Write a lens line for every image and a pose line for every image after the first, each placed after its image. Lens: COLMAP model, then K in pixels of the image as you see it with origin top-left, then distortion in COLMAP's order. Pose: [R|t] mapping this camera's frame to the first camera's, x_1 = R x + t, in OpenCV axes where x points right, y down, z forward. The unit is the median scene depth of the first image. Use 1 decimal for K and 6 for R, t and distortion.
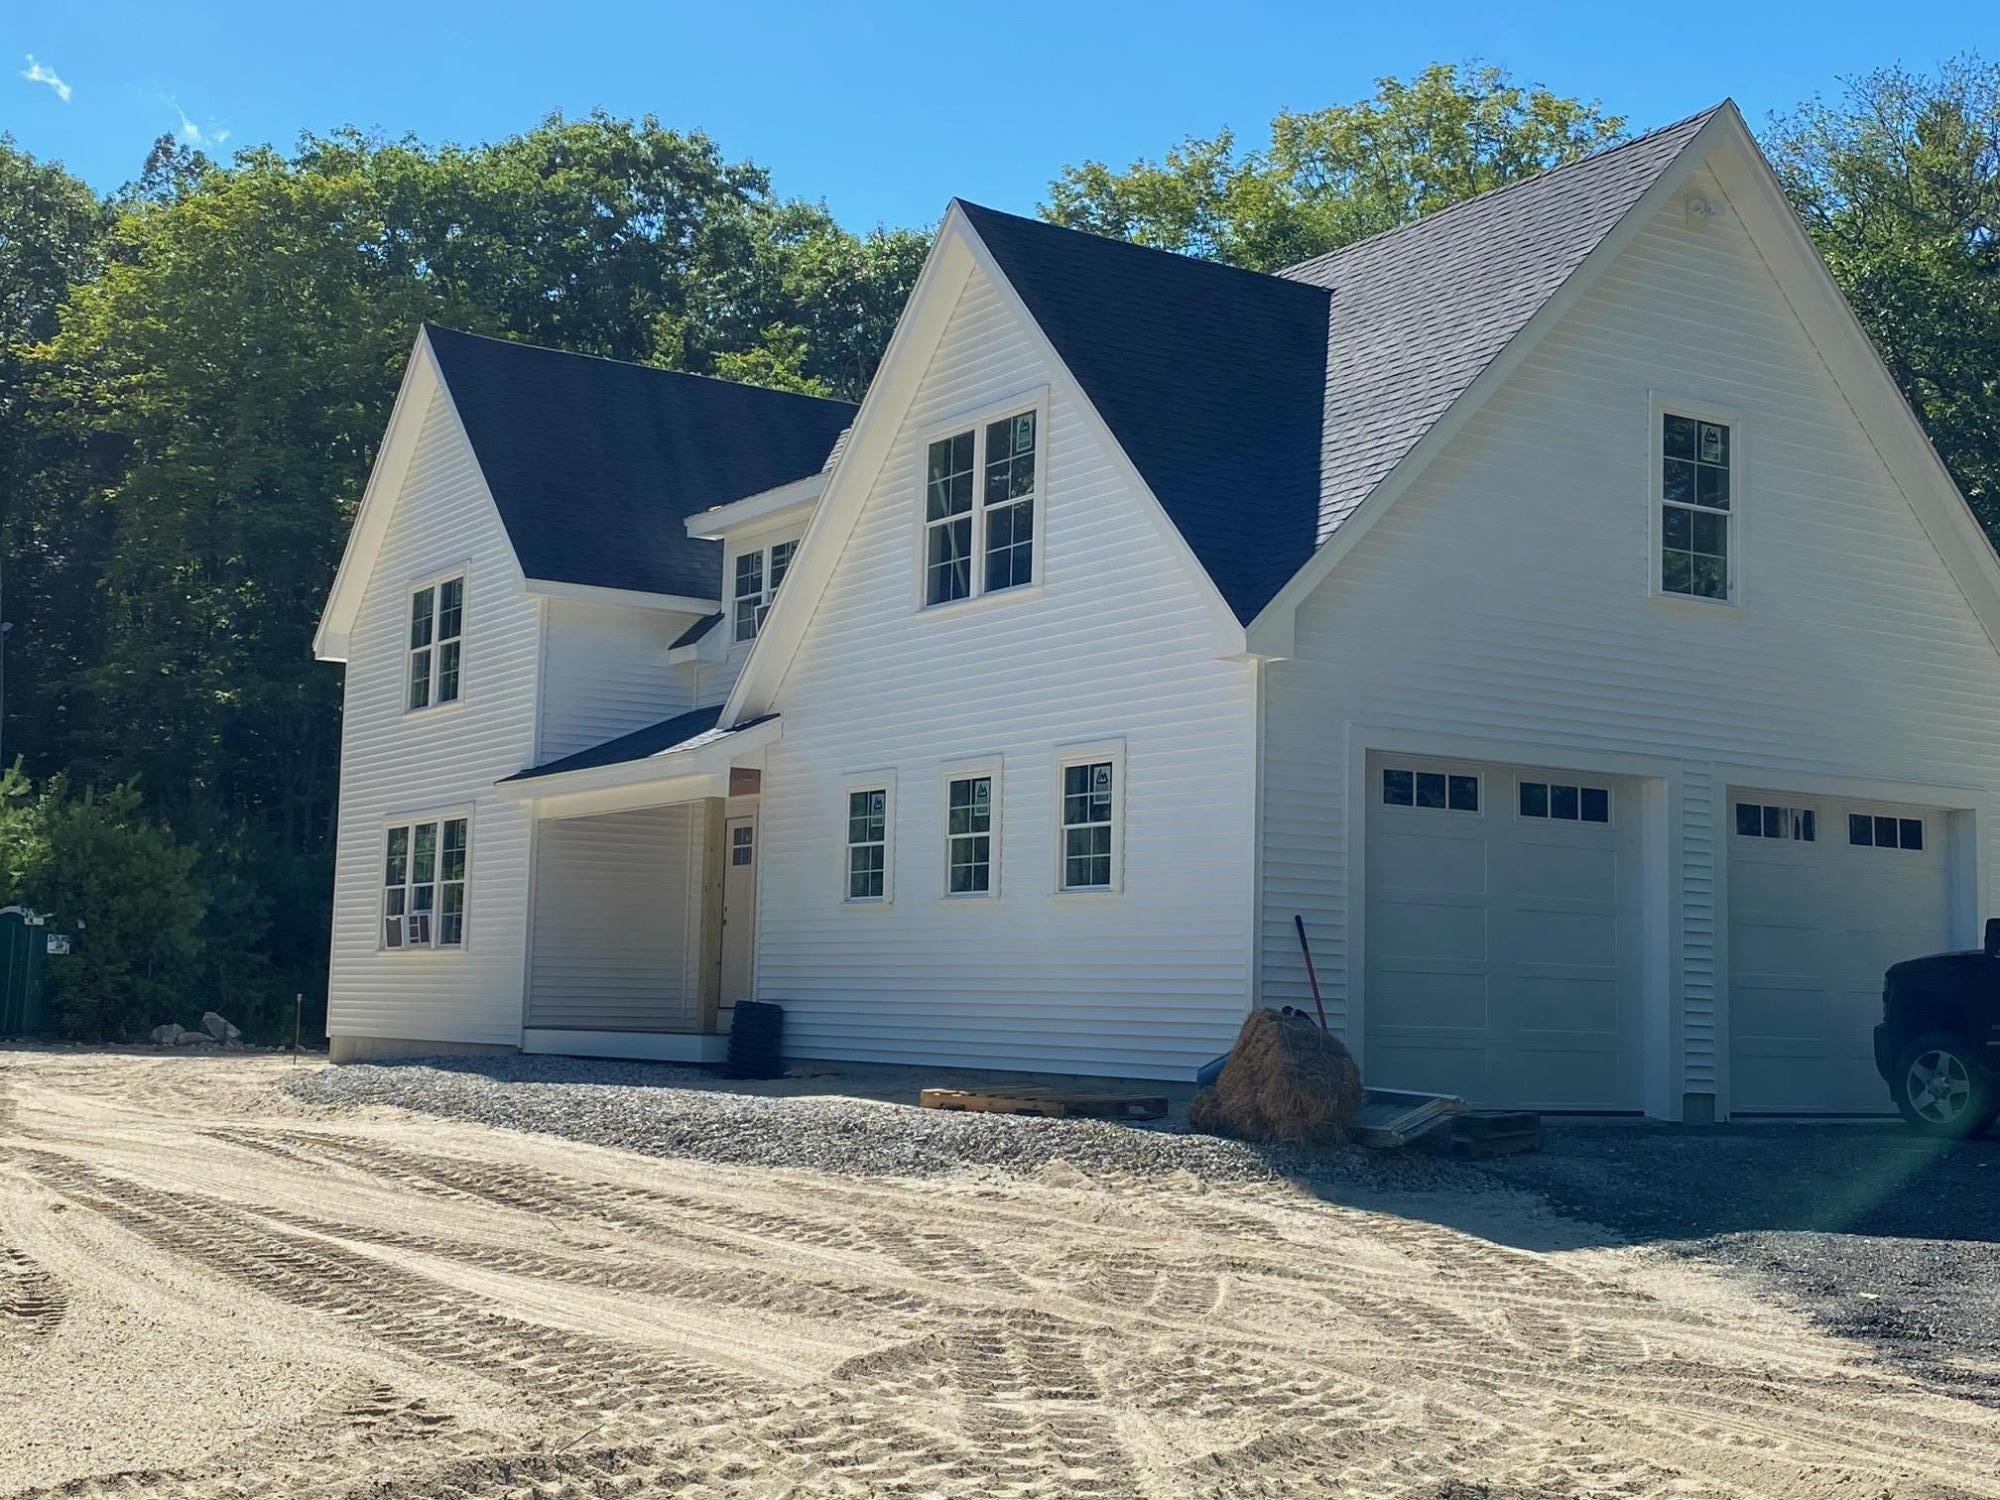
lens RADIAL K [[2510.6, 0, 1000.0], [0, 2510.6, 750.0], [0, 0, 1]] dist [0.028996, -0.014103]
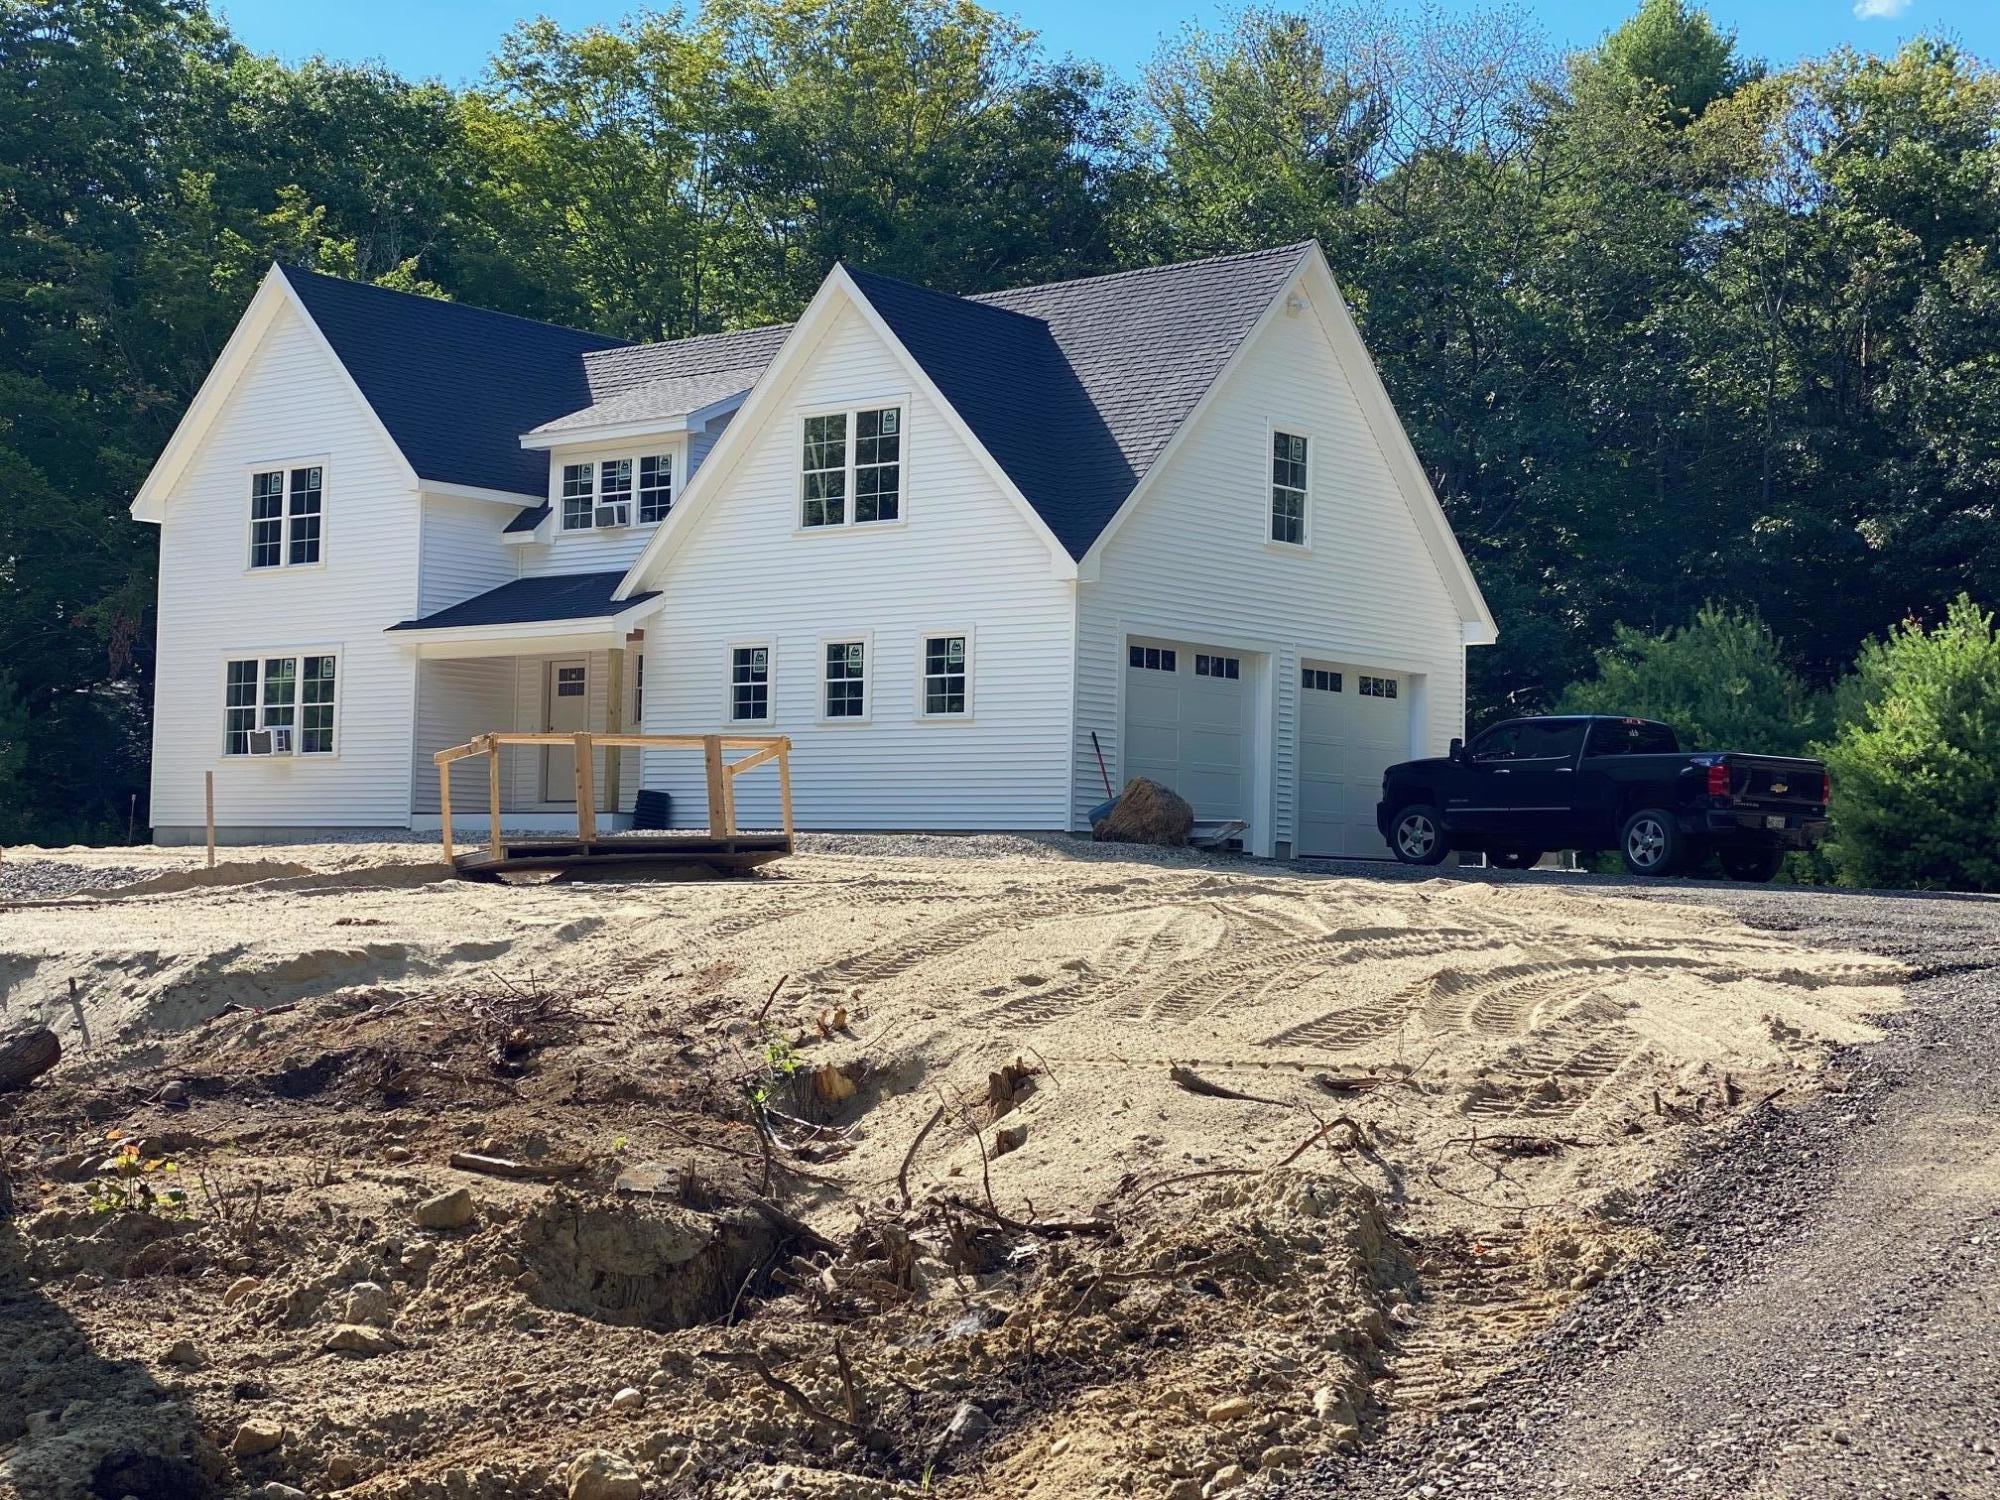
lens RADIAL K [[2942.5, 0, 1000.0], [0, 2942.5, 750.0], [0, 0, 1]] dist [0.087551, -0.102710]
pose [[0.955282, 0.010916, 0.295495, -0.428088], [-0.029146, 0.997928, 0.057362, -0.027912], [-0.294256, -0.063409, 0.953621, -0.718771]]
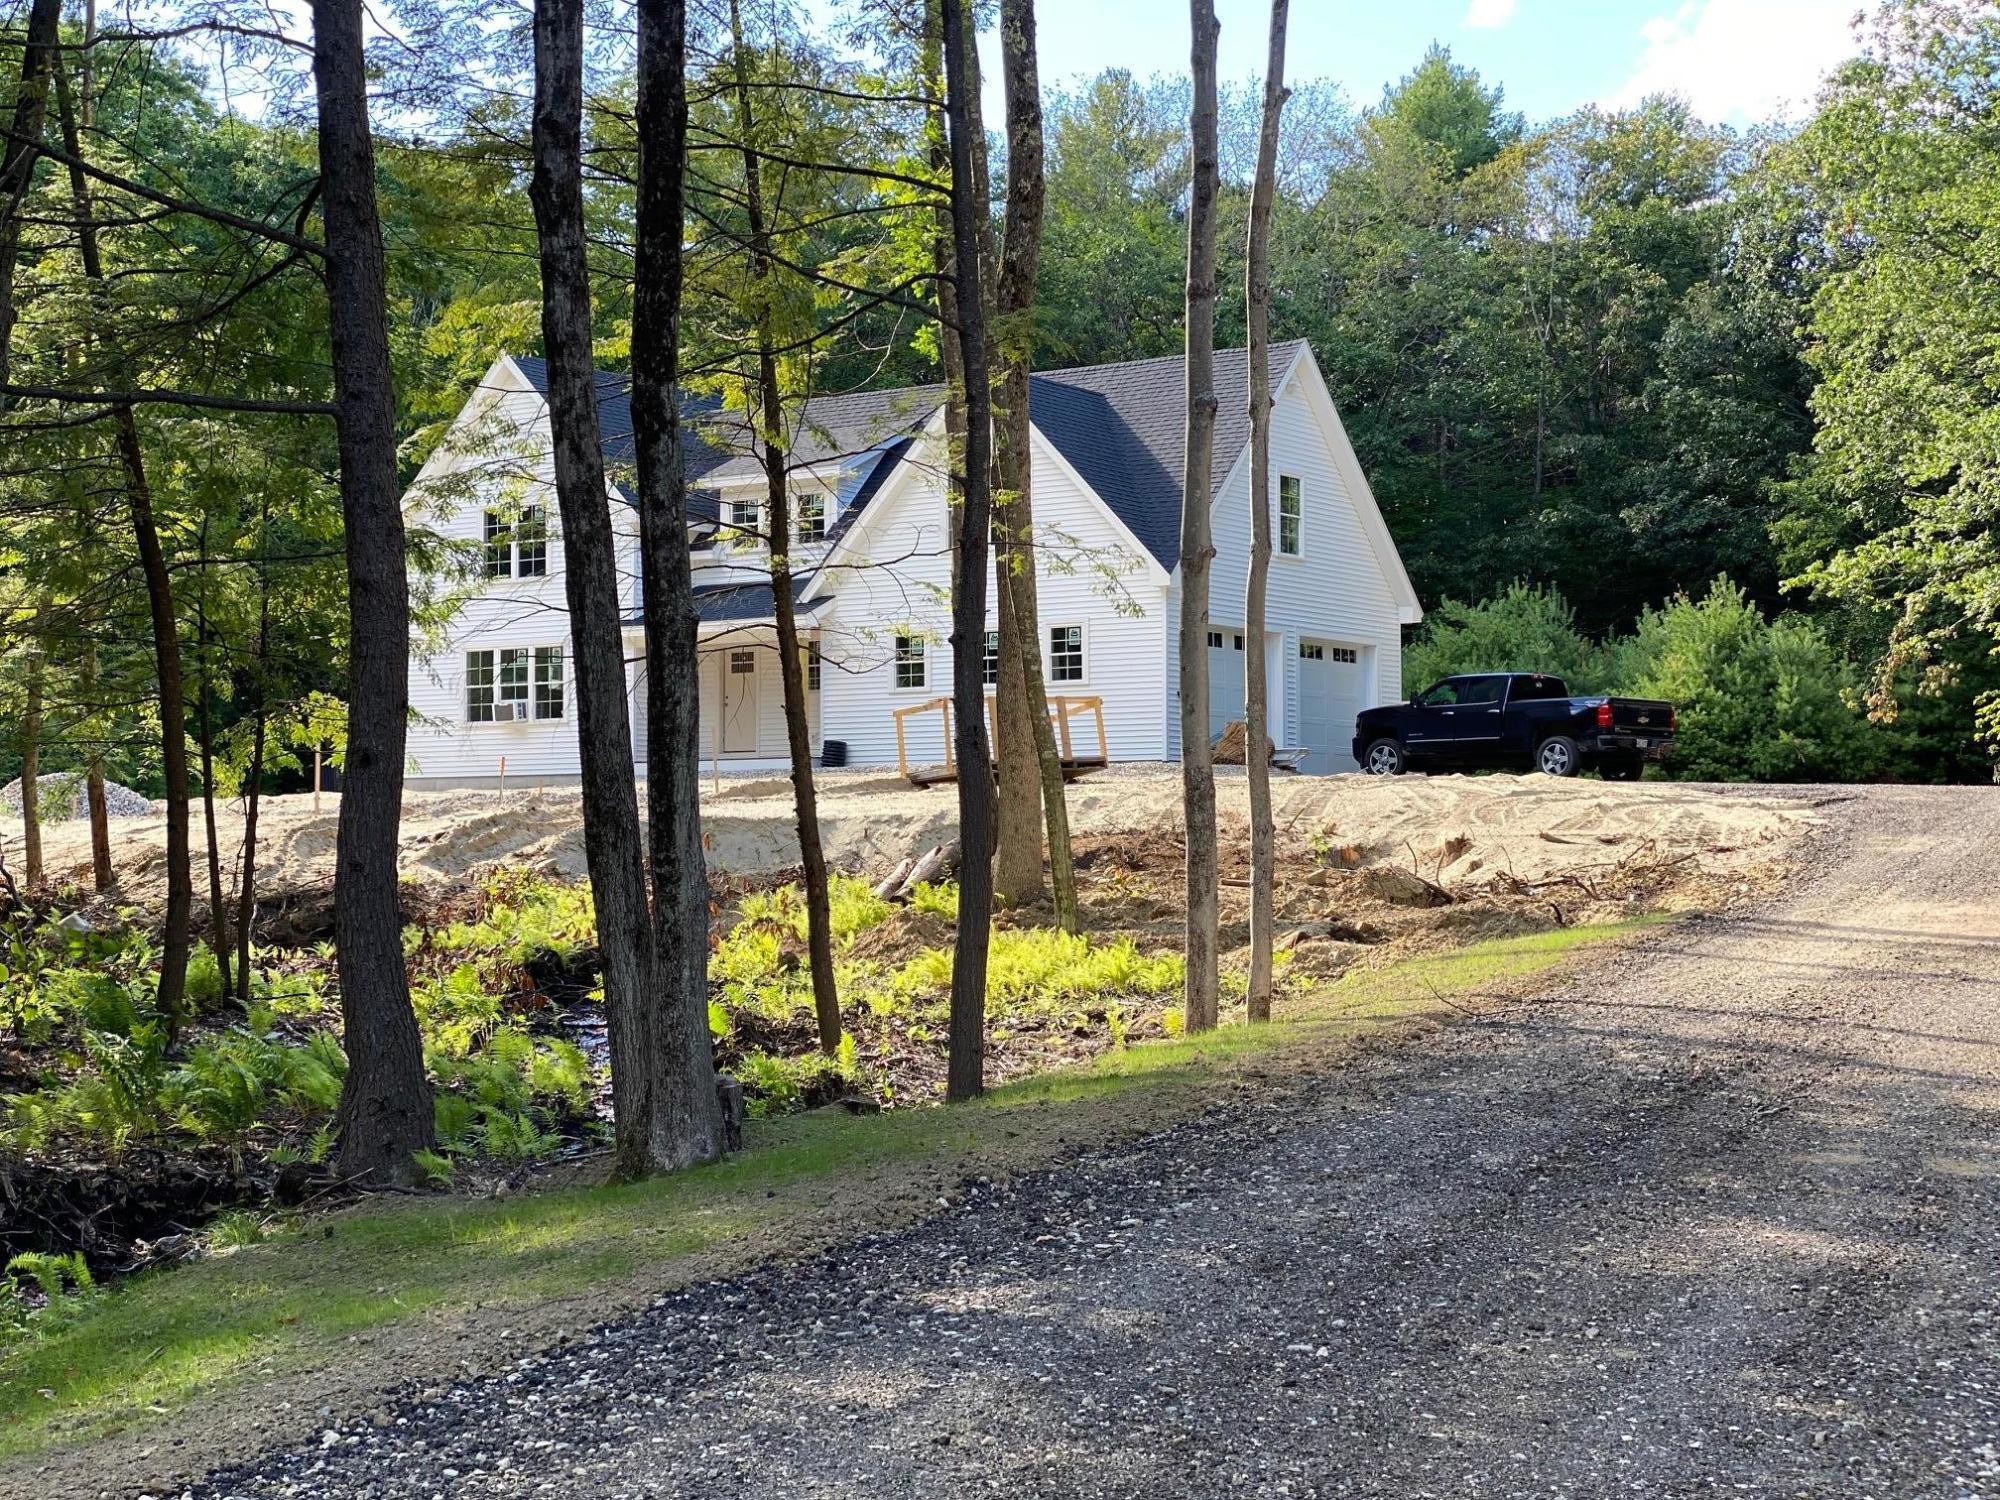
lens RADIAL K [[2942.5, 0, 1000.0], [0, 2942.5, 750.0], [0, 0, 1]] dist [0.087551, -0.102710]
pose [[0.920285, -0.013499, 0.391015, -0.934990], [-0.013977, 0.997632, 0.067337, -0.054379], [-0.390998, -0.067434, 0.917918, -1.265770]]
